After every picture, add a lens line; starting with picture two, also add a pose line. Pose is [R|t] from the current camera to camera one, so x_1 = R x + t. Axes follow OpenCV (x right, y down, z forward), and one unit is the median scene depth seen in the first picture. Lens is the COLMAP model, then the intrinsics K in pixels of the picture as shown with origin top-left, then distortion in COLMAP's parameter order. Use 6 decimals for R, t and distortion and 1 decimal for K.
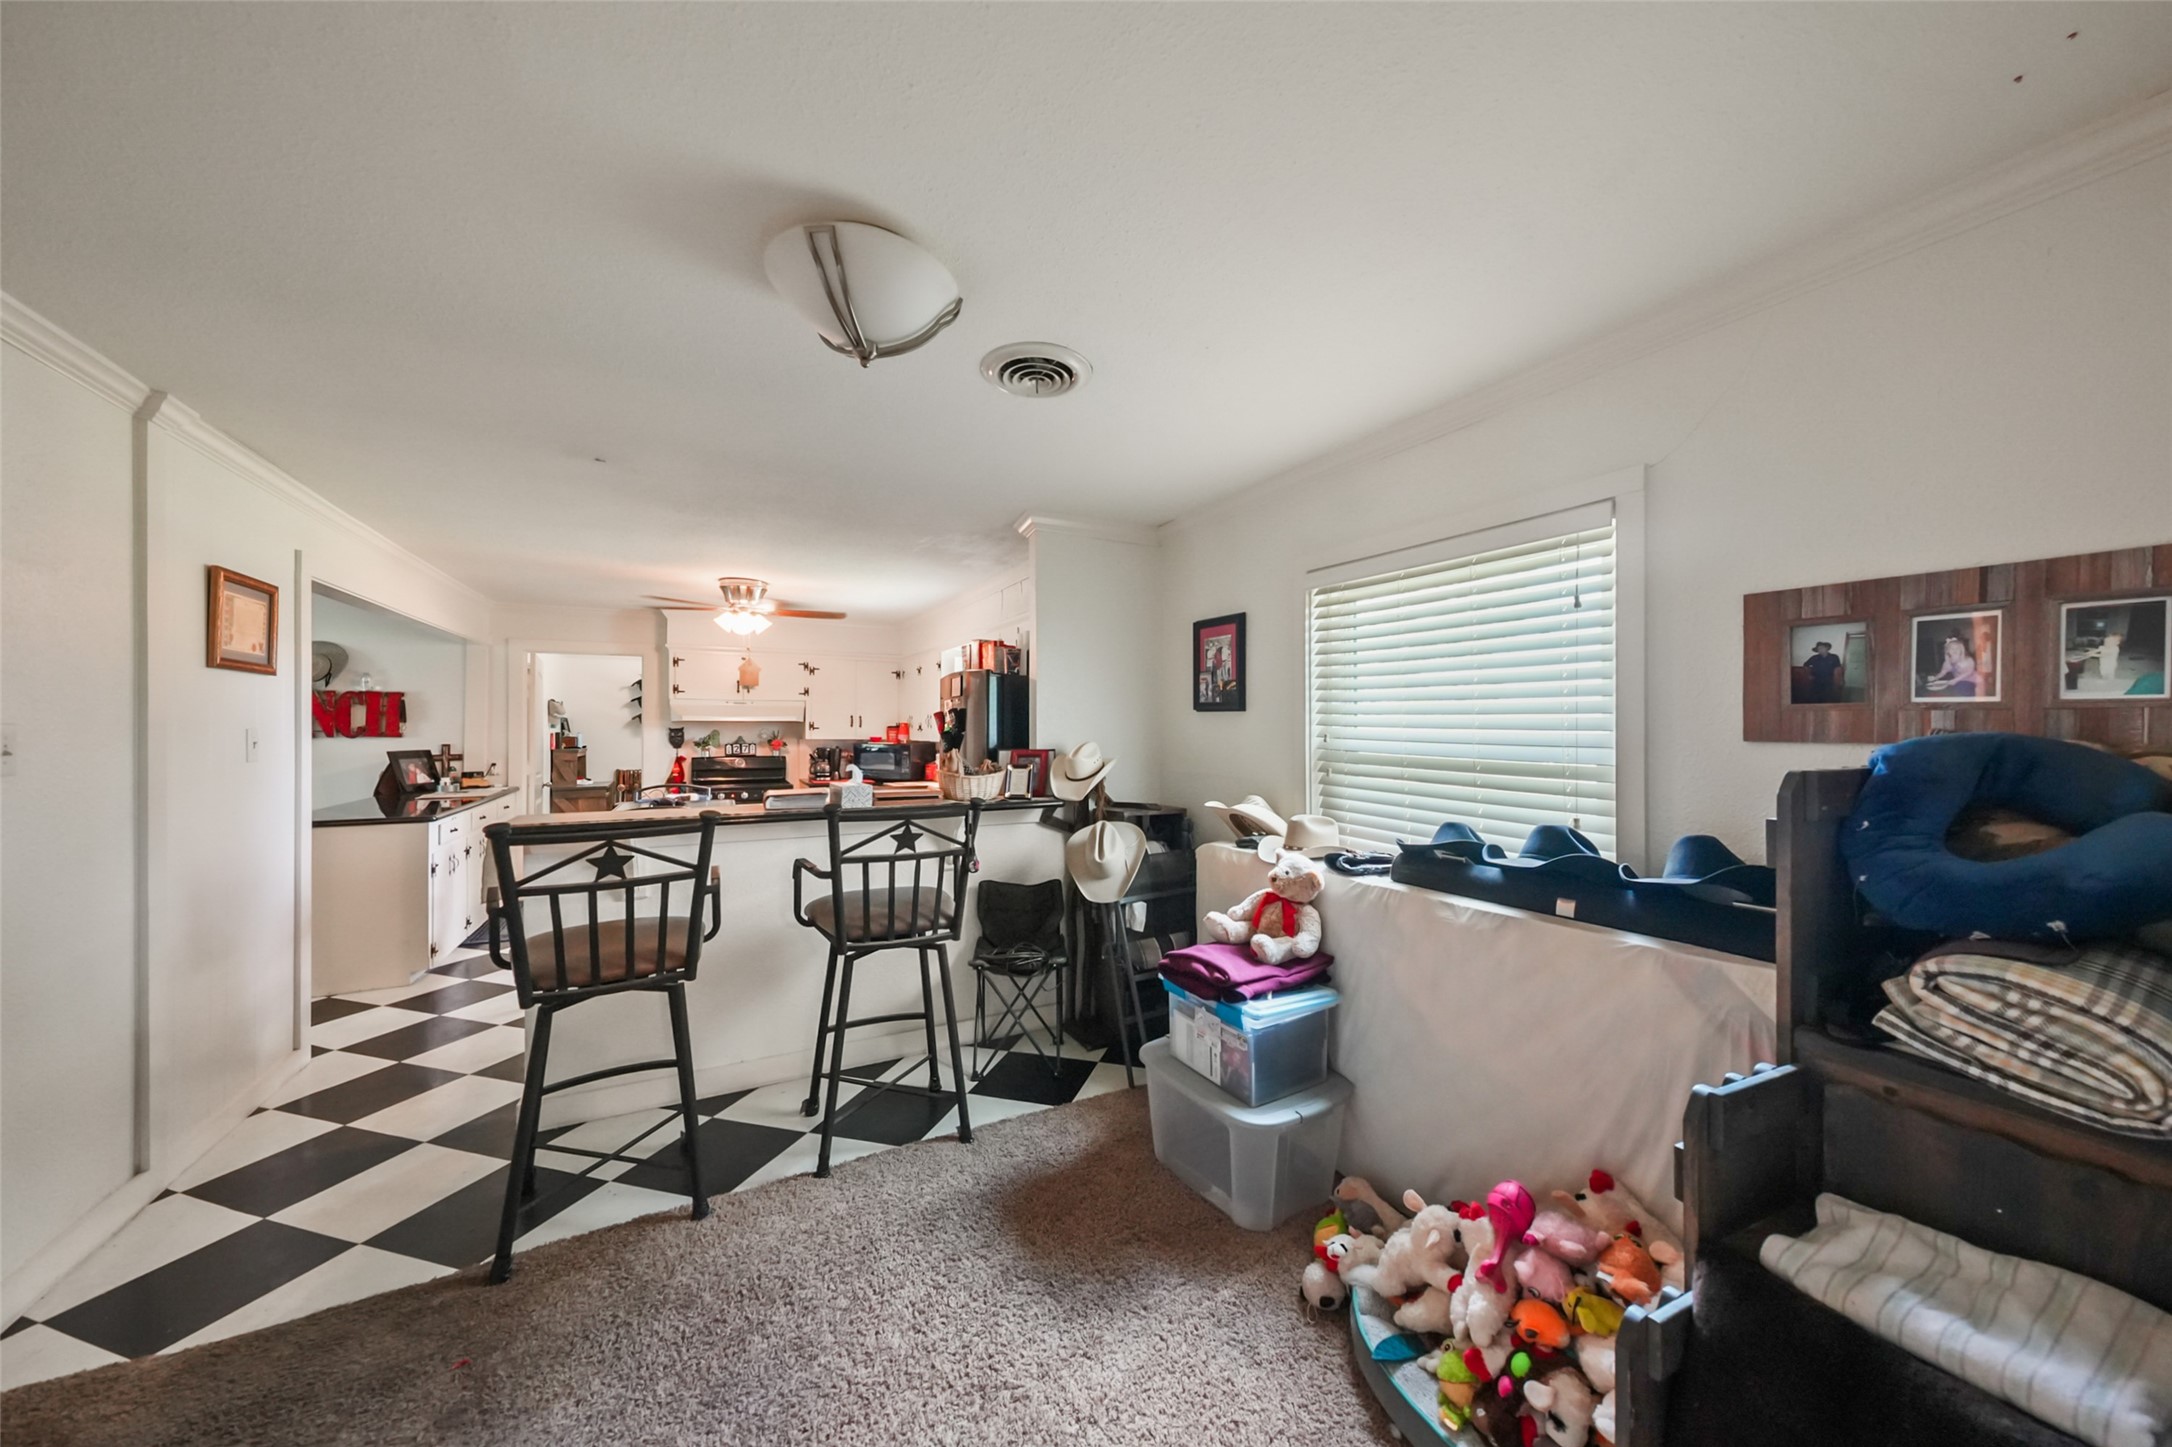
lens RADIAL K [[748.9, 0, 1107.0], [0, 748.9, 730.1], [0, 0, 1]] dist [-0.001098, -0.000318]
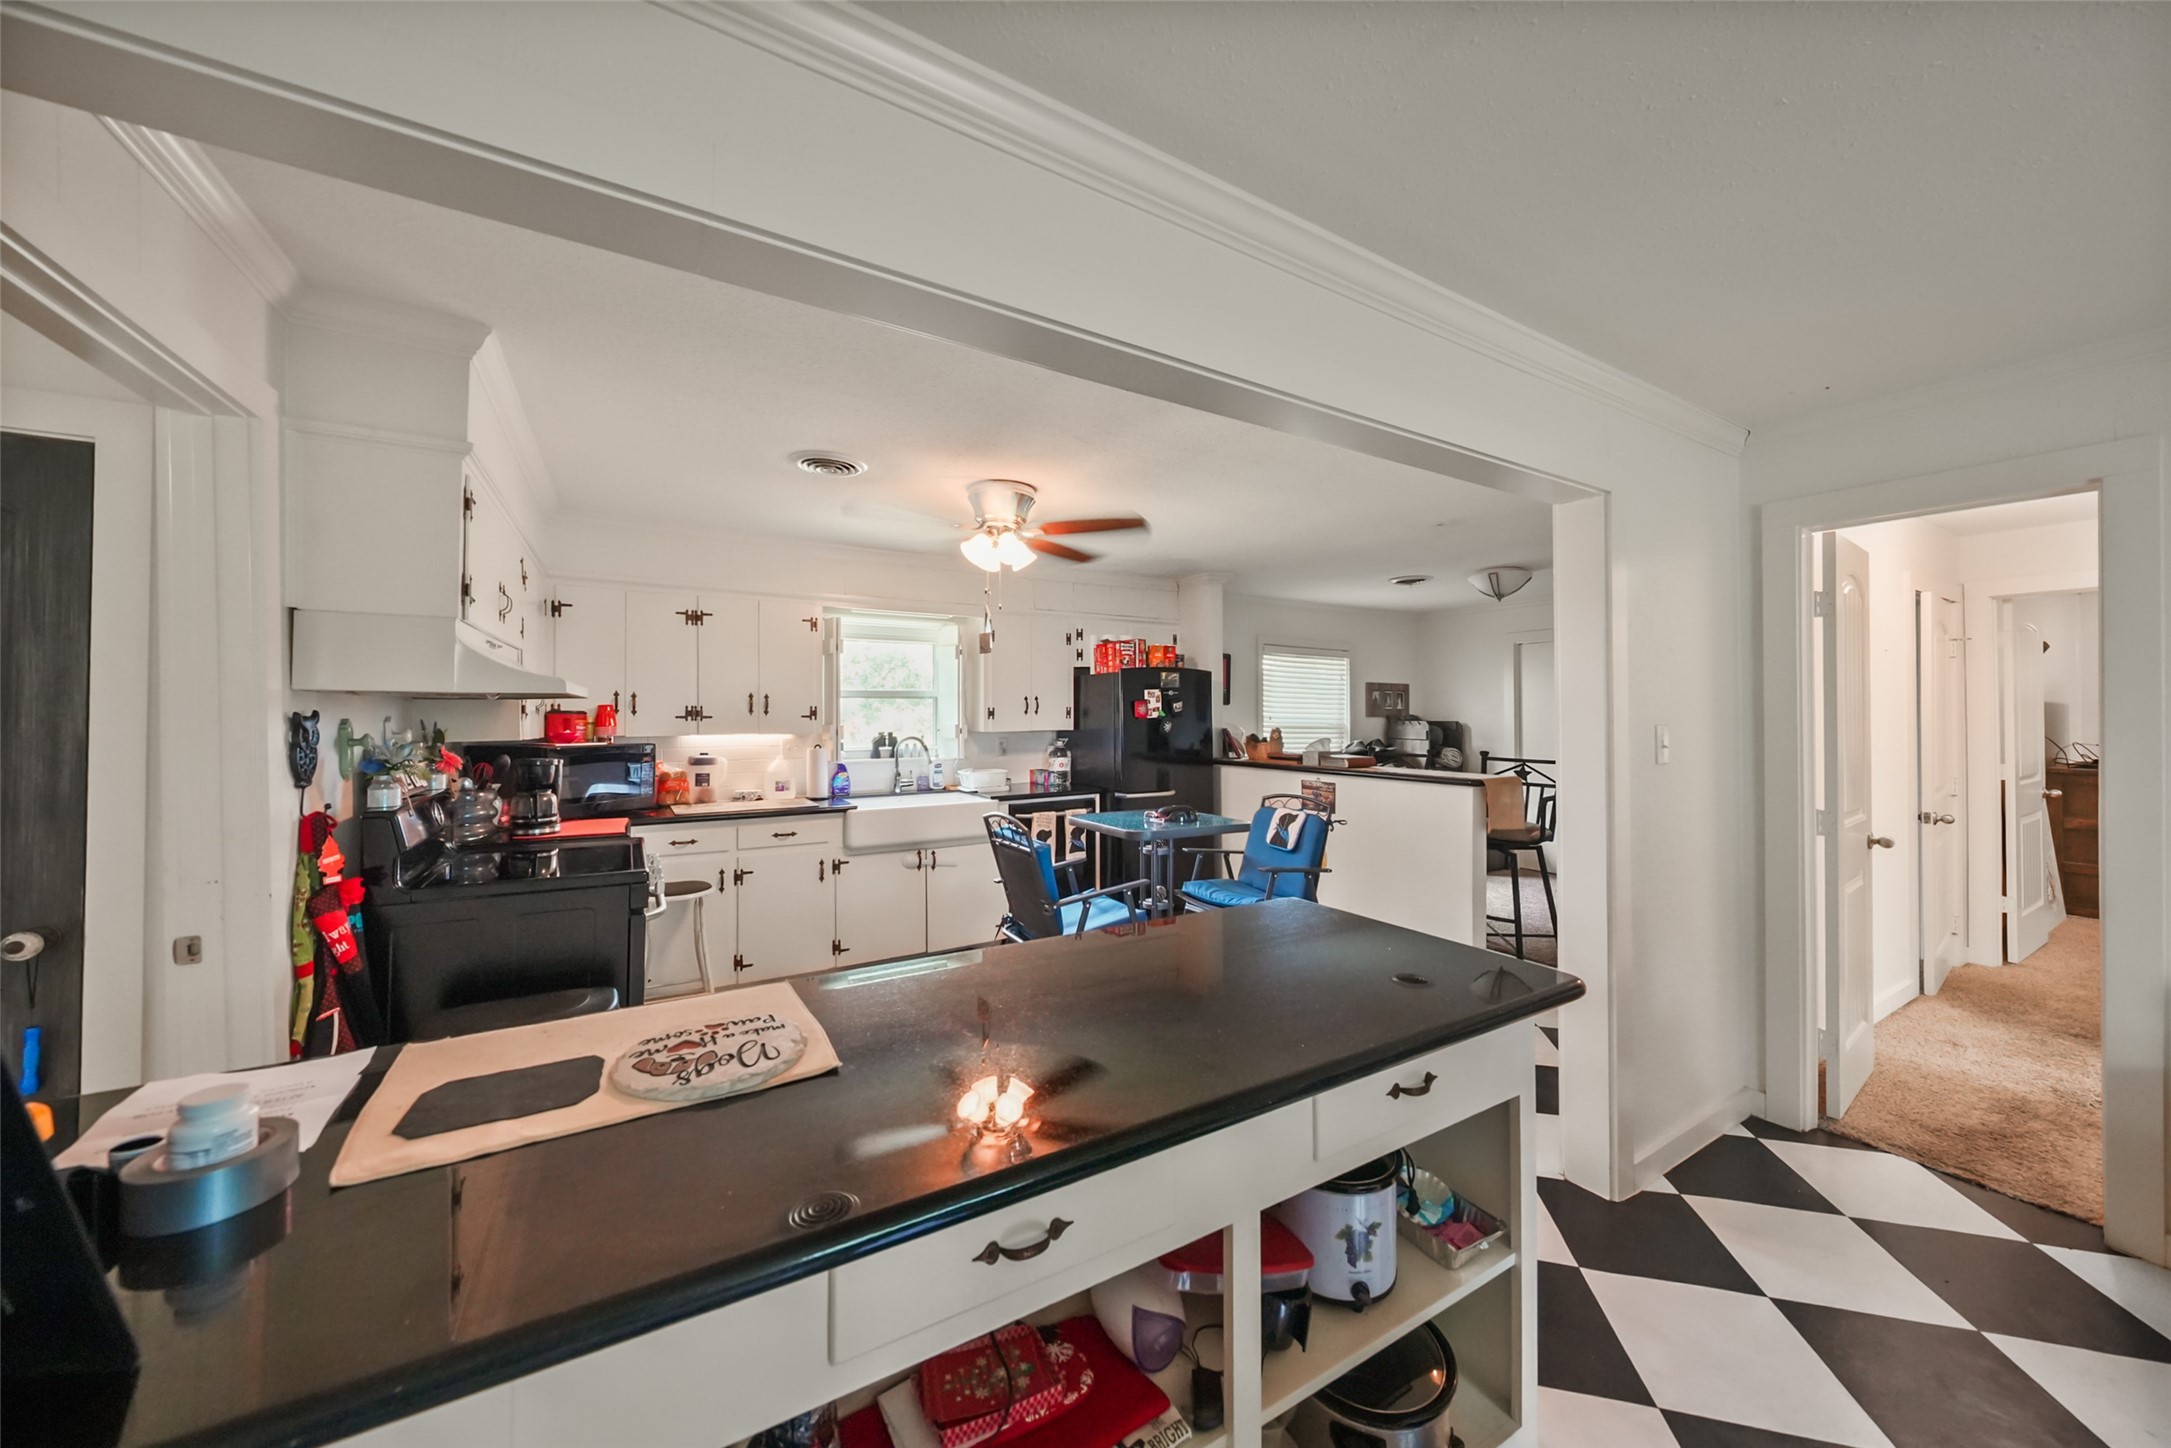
lens RADIAL K [[748.5, 0, 1081.1], [0, 748.5, 708.5], [0, 0, 1]] dist [-0.001098, -0.000318]
pose [[-0.038495, 0.009232, 0.999216, -1.013147], [0.003890, 0.999951, -0.009089, -0.000569], [-0.999251, 0.003537, -0.038529, 0.855355]]
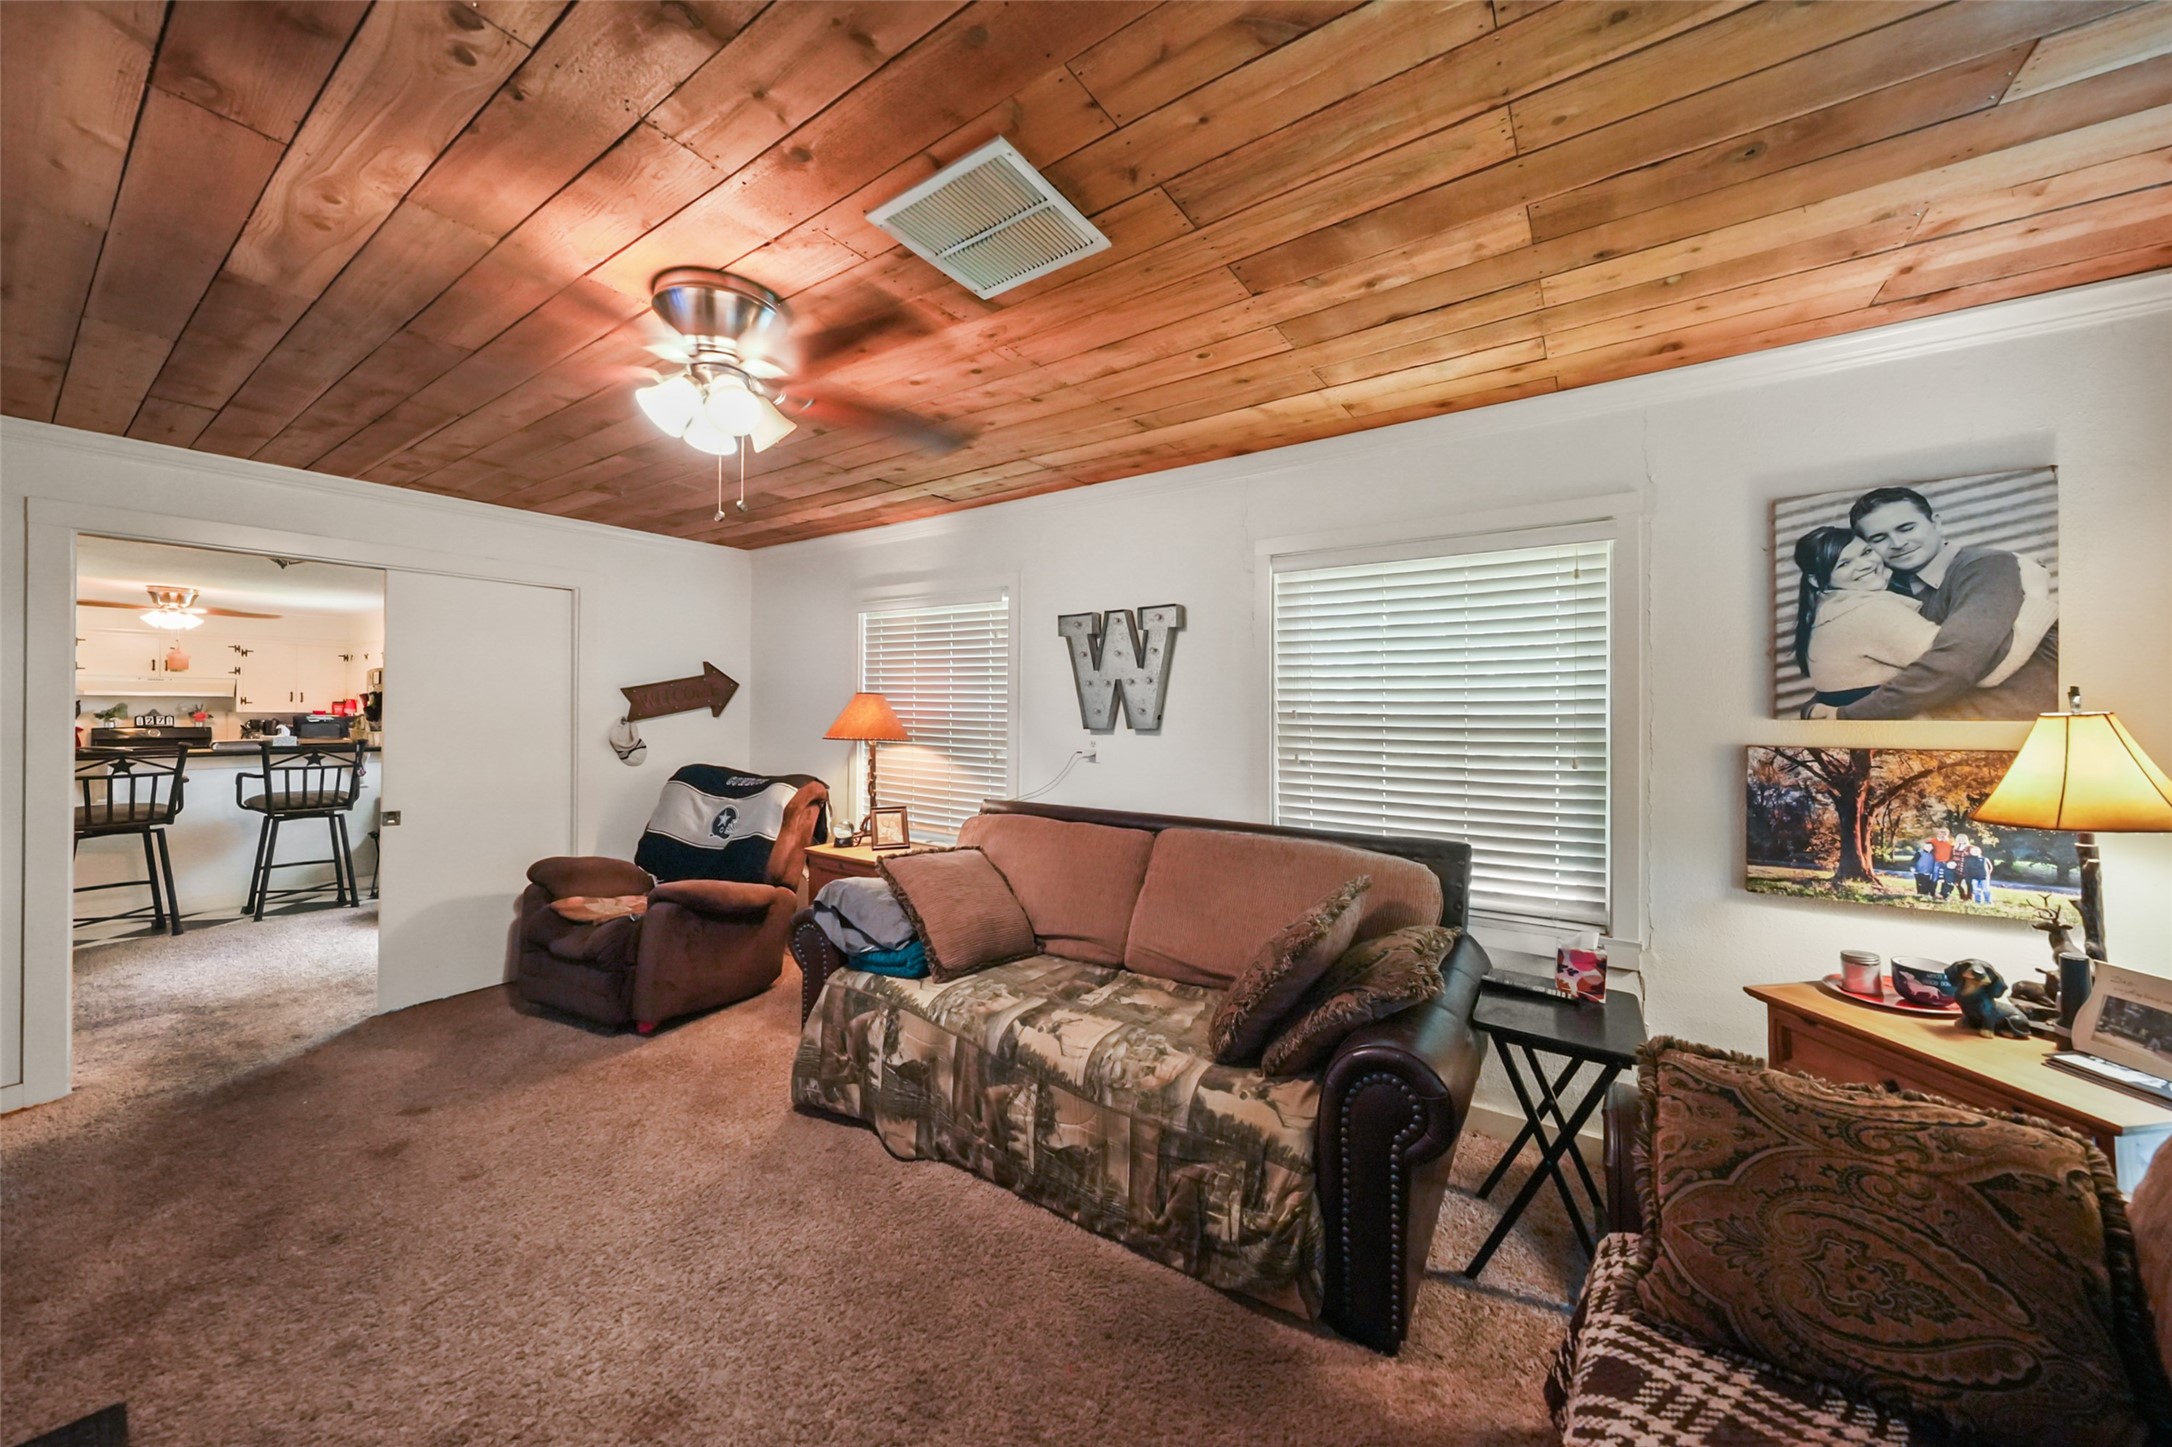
lens RADIAL K [[748.9, 0, 1088.1], [0, 748.9, 711.4], [0, 0, 1]] dist [-0.001098, -0.000318]
pose [[0.888499, 0.007739, 0.458813, 0.283631], [-0.008862, 0.999961, 0.000294, -0.001426], [-0.458793, -0.004327, 0.888533, -0.754149]]
